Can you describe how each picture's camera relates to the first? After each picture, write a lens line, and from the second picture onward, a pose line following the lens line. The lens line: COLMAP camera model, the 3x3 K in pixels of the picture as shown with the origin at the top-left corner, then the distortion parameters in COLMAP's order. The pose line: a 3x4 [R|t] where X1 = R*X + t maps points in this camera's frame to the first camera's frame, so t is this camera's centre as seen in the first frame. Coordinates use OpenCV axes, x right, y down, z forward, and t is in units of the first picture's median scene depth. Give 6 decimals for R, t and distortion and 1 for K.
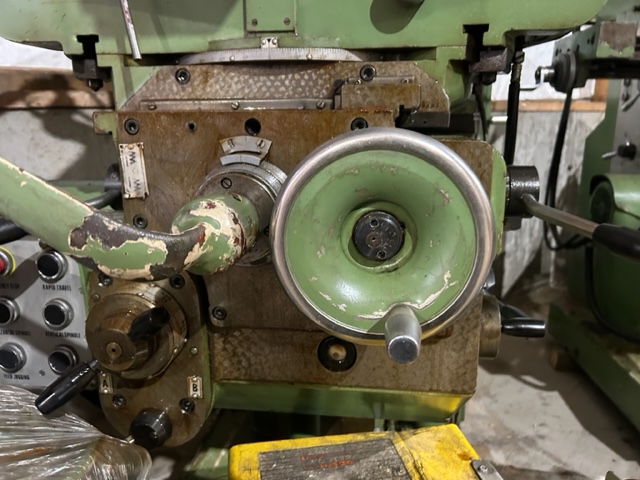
lens RADIAL K [[481.9, 0, 320.0], [0, 481.9, 240.0], [0, 0, 1]] dist [-0.033931, 0.000790]
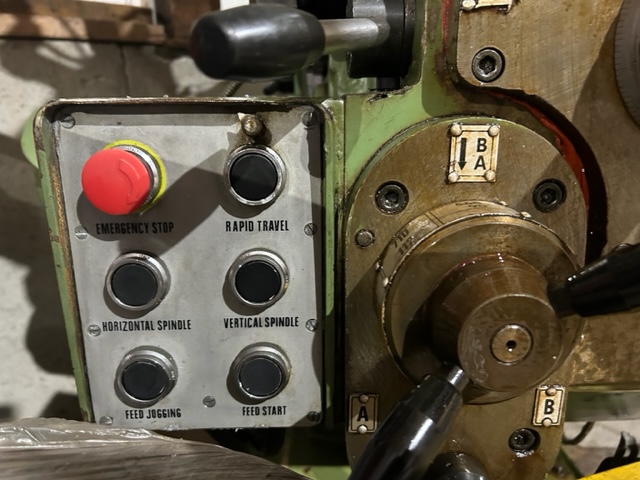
lens RADIAL K [[495.8, 0, 320.0], [0, 495.8, 240.0], [0, 0, 1]] dist [0.010279, -0.056964]
pose [[0.992264, -0.037382, 0.118387, -0.190406], [0.033600, 0.998864, 0.033777, 0.034335], [-0.119516, -0.029537, 0.992393, 0.170421]]
